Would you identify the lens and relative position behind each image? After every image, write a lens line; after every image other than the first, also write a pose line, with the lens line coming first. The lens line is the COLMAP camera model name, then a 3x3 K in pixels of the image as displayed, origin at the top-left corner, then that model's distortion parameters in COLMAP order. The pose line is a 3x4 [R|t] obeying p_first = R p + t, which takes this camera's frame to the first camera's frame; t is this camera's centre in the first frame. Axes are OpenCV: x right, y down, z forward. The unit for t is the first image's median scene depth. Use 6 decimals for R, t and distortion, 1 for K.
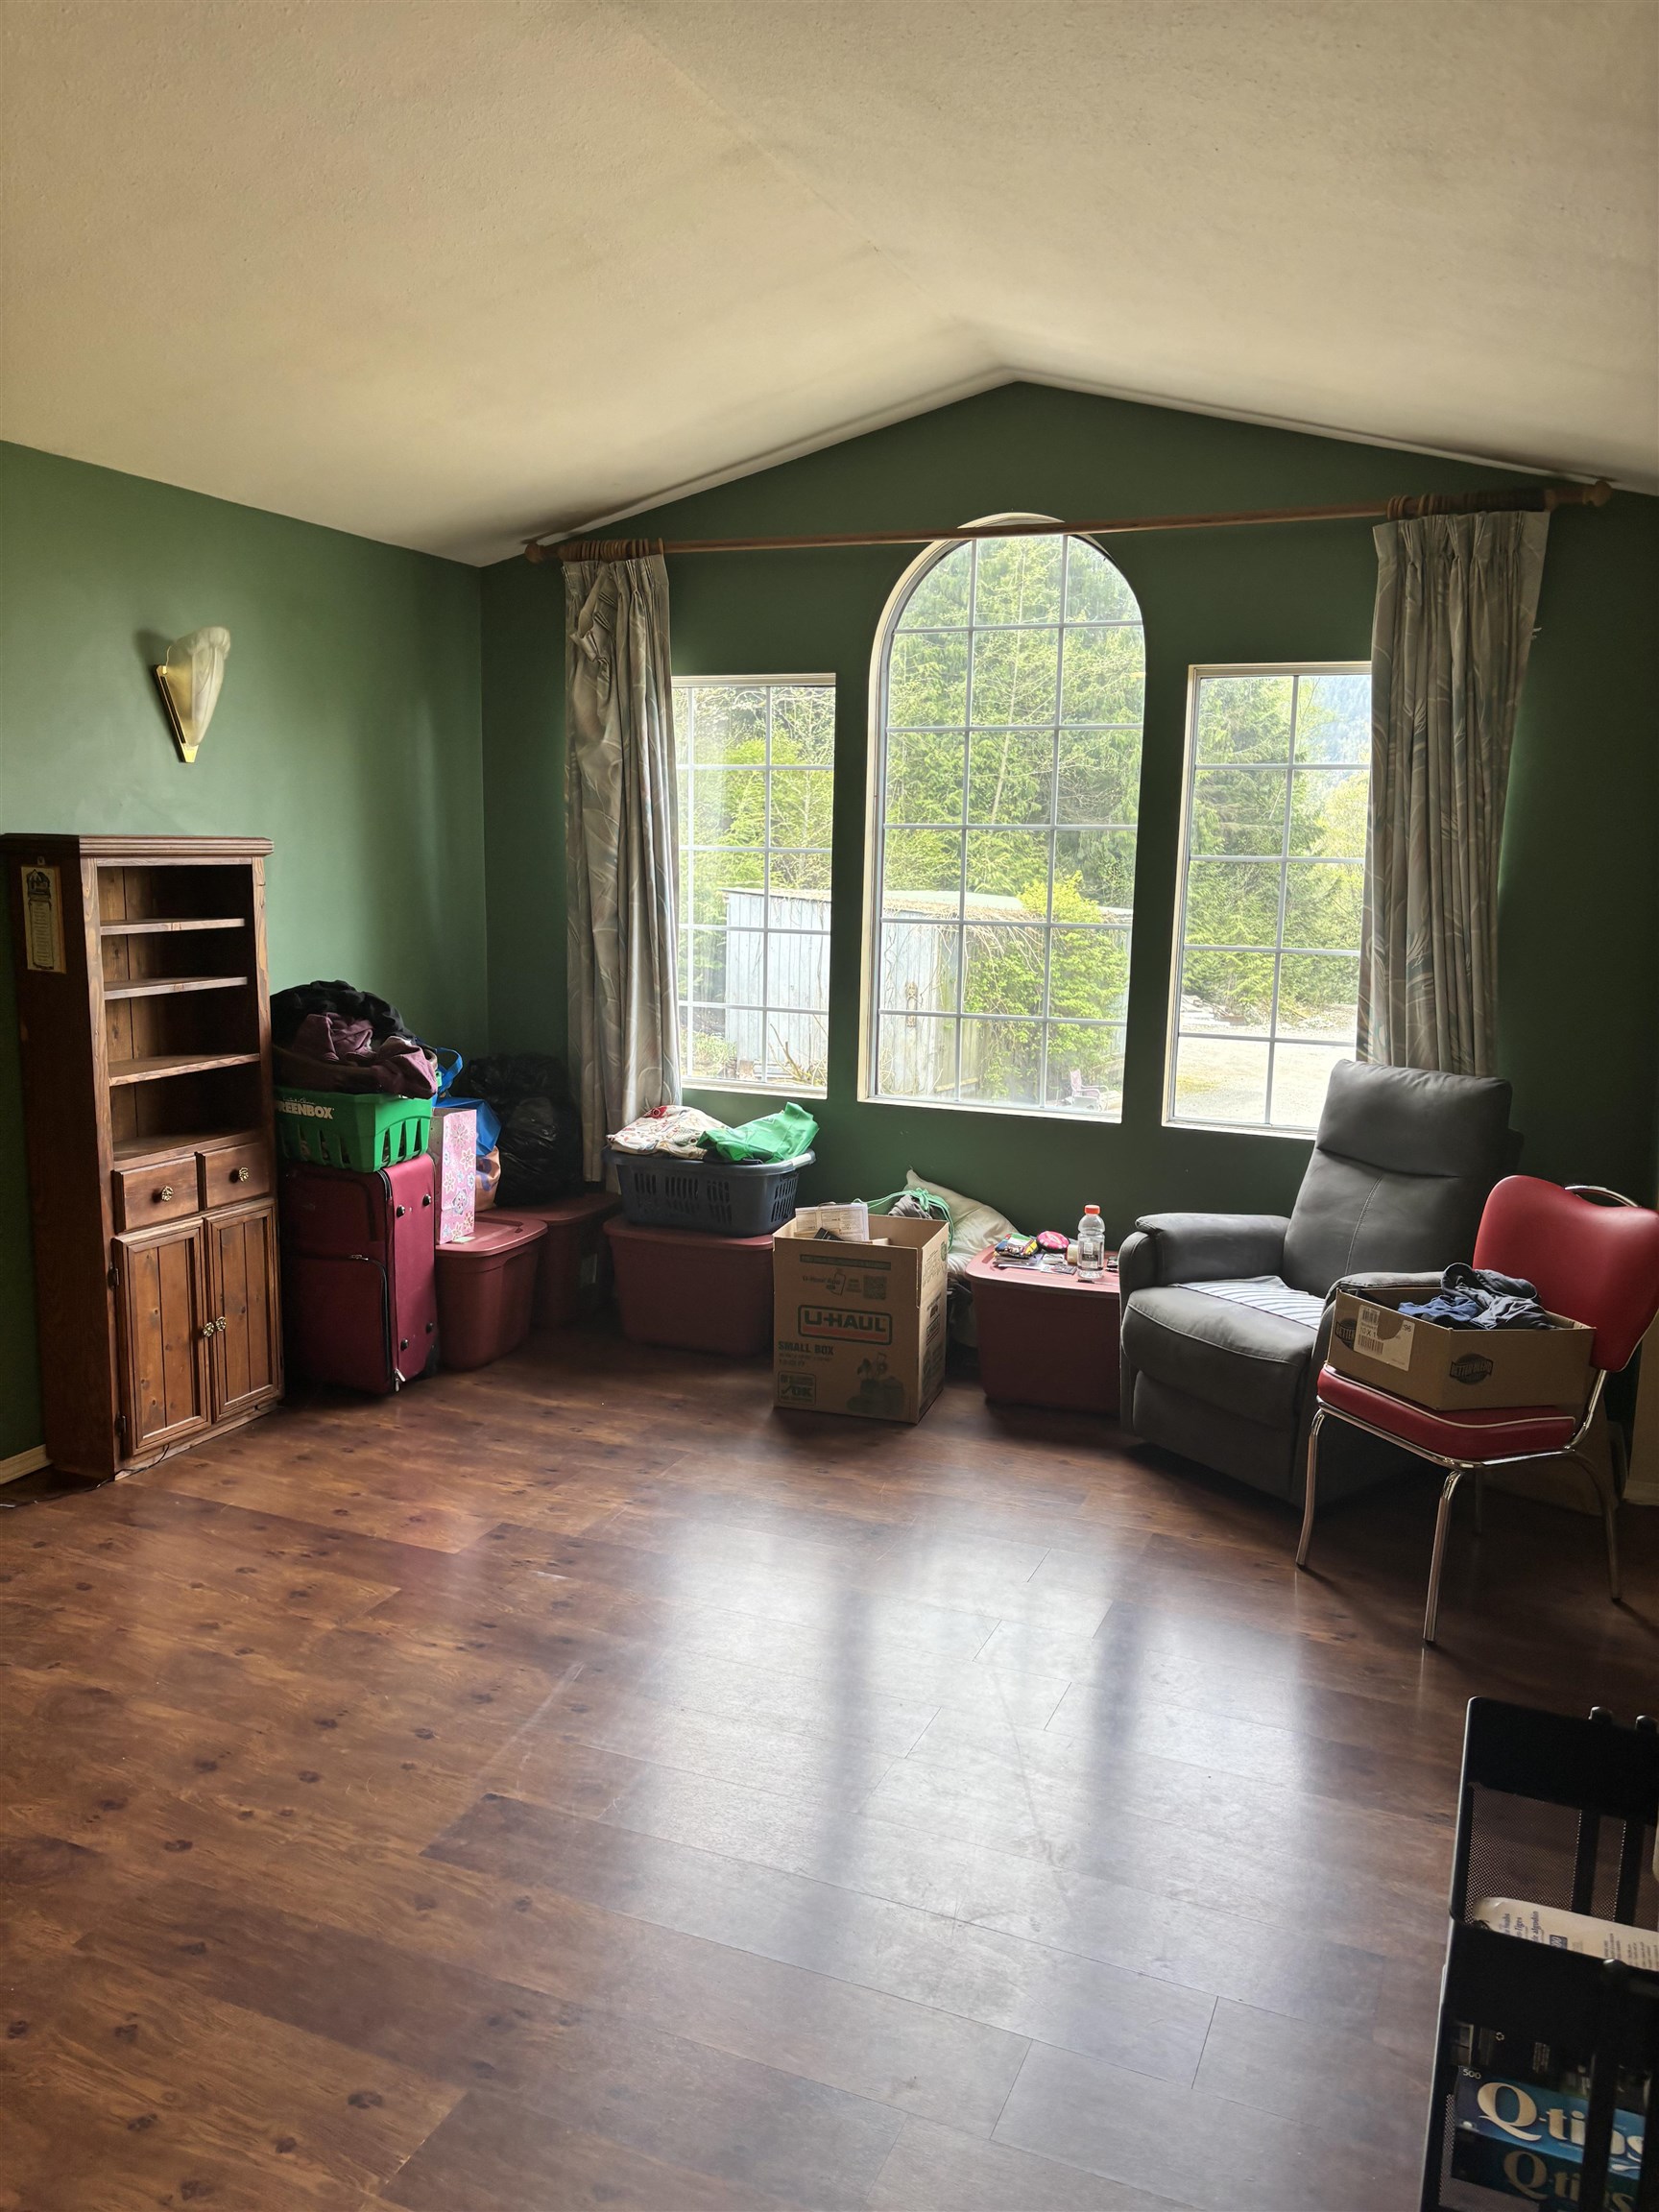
lens RADIAL K [[1675.1, 0, 834.0], [0, 1675.1, 1104.0], [0, 0, 1]] dist [0.048012, -0.014494]
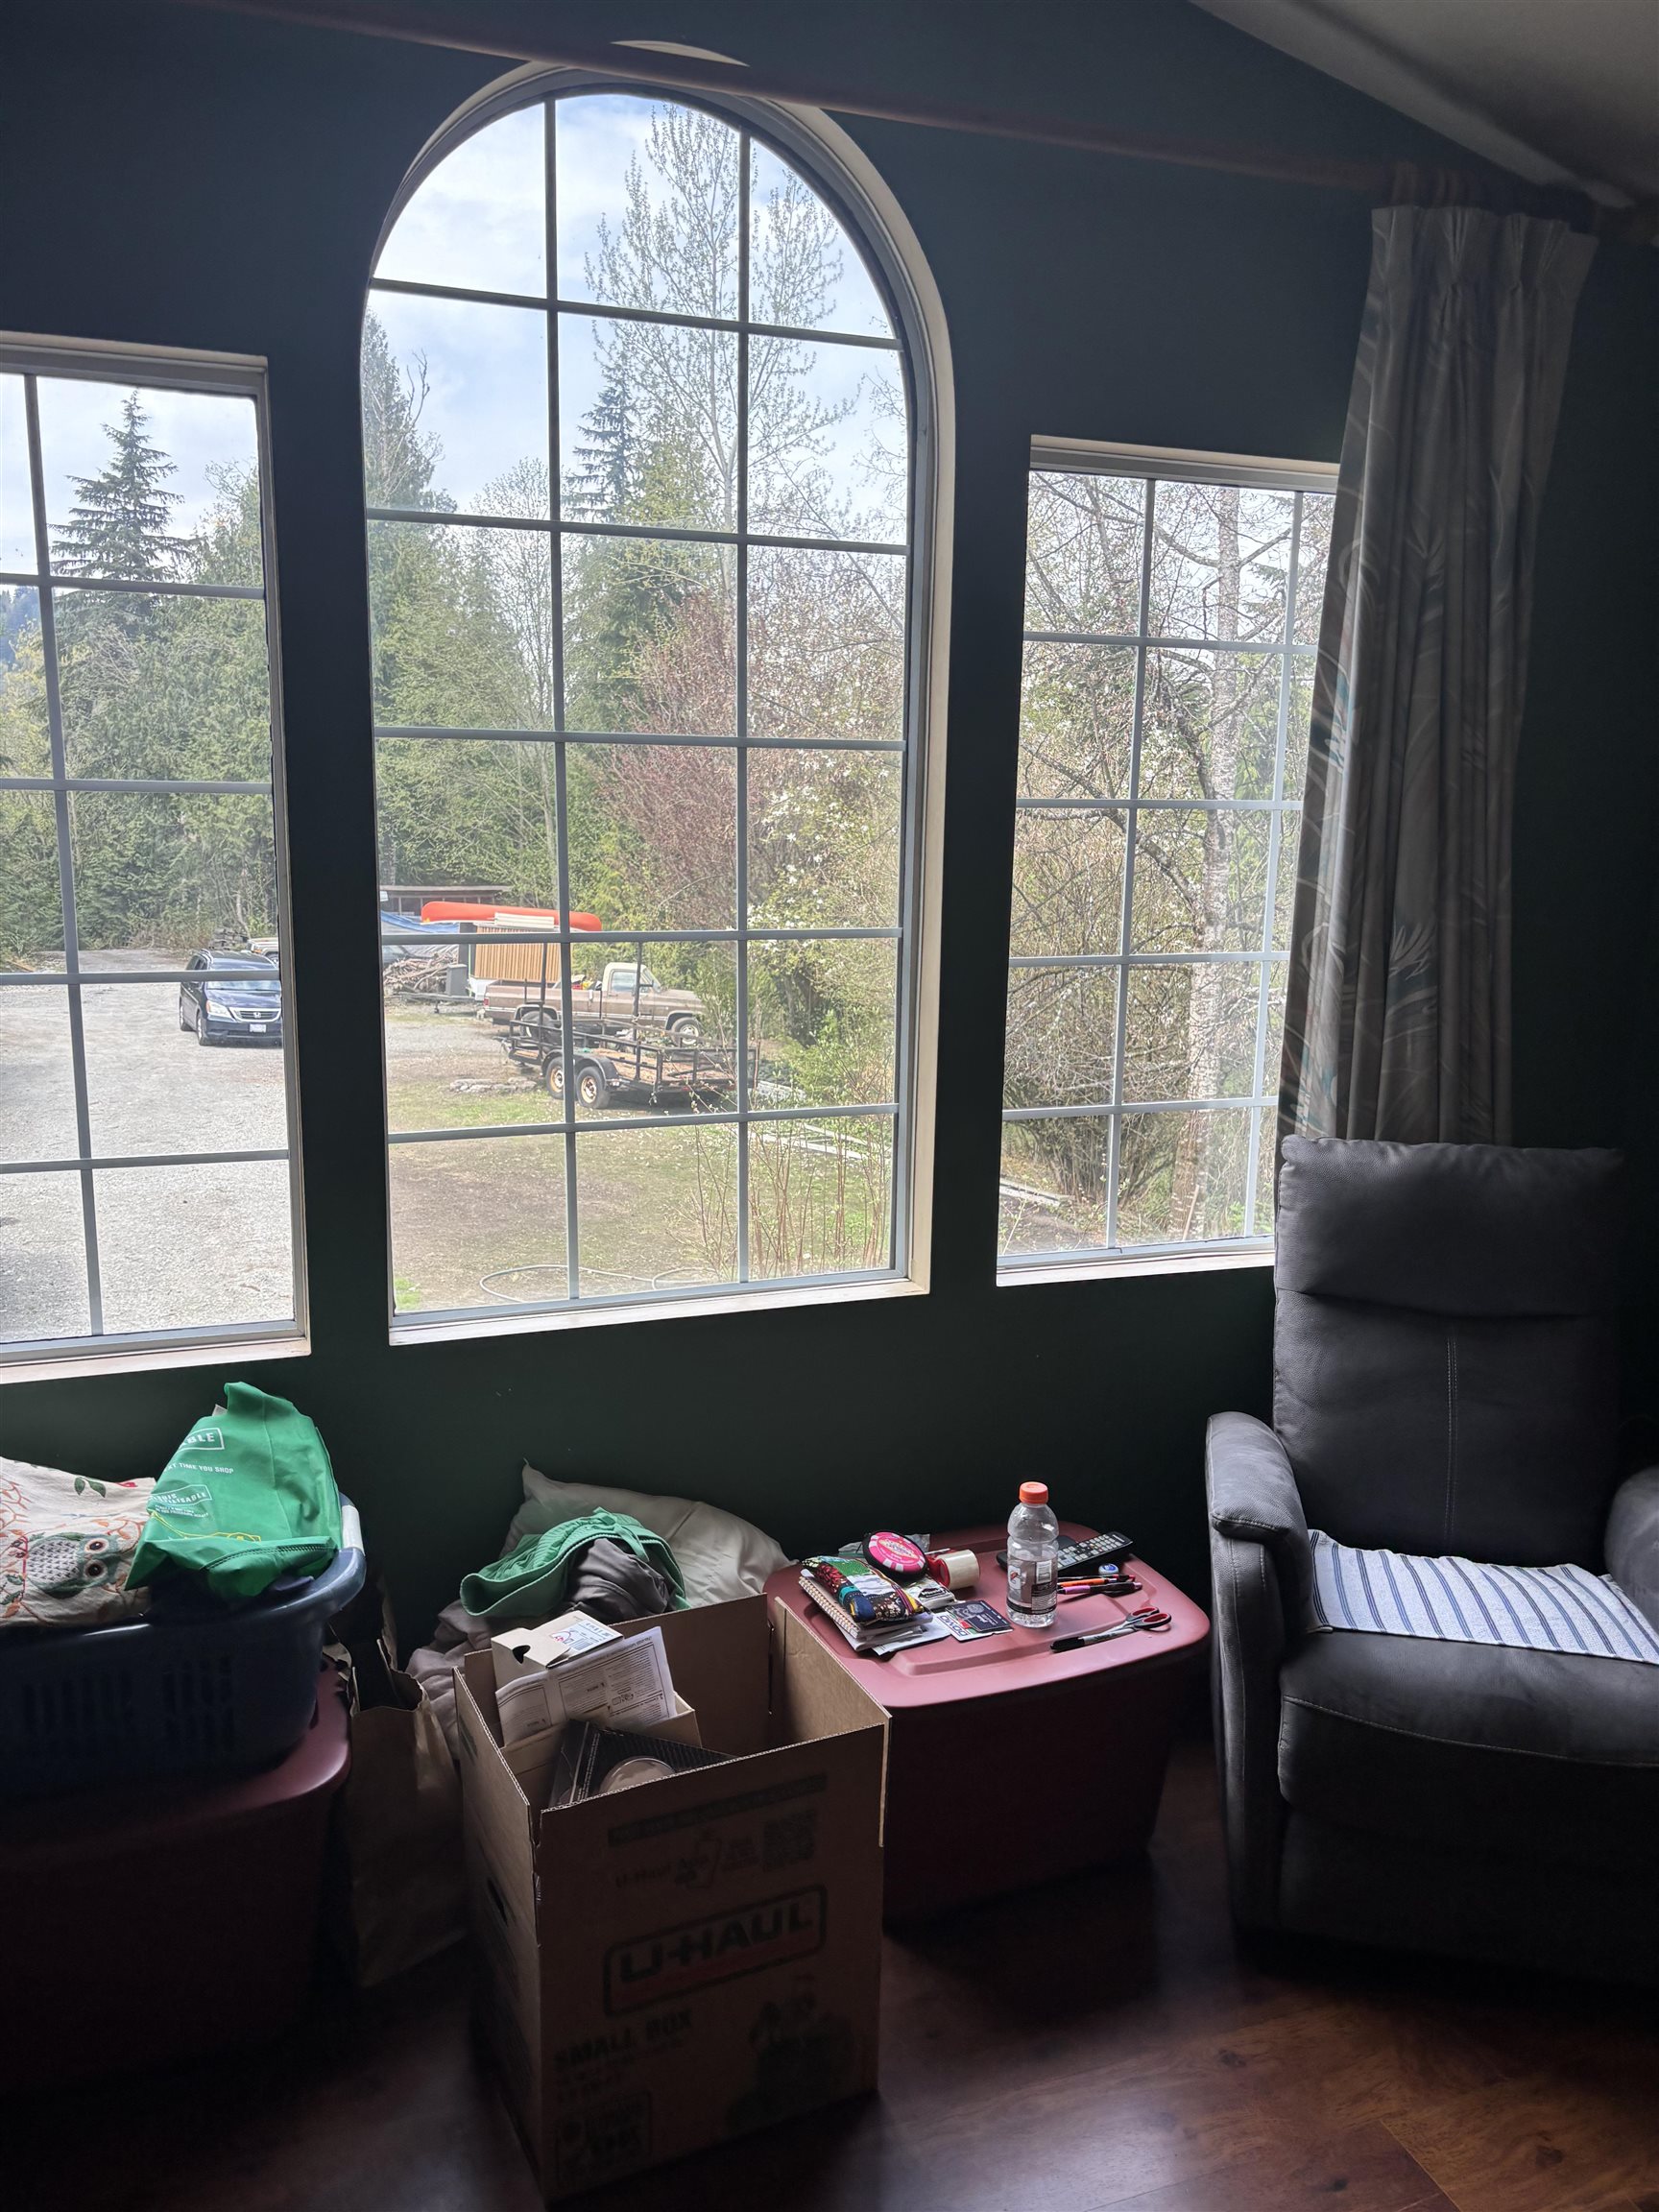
lens RADIAL K [[1675.1, 0, 822.0], [0, 1675.1, 1115.2], [0, 0, 1]] dist [0.048012, -0.014494]
pose [[0.741197, -0.137309, 0.657095, -0.222433], [0.108206, 0.990495, 0.084922, -0.105571], [-0.662510, 0.008157, 0.749009, 0.671183]]
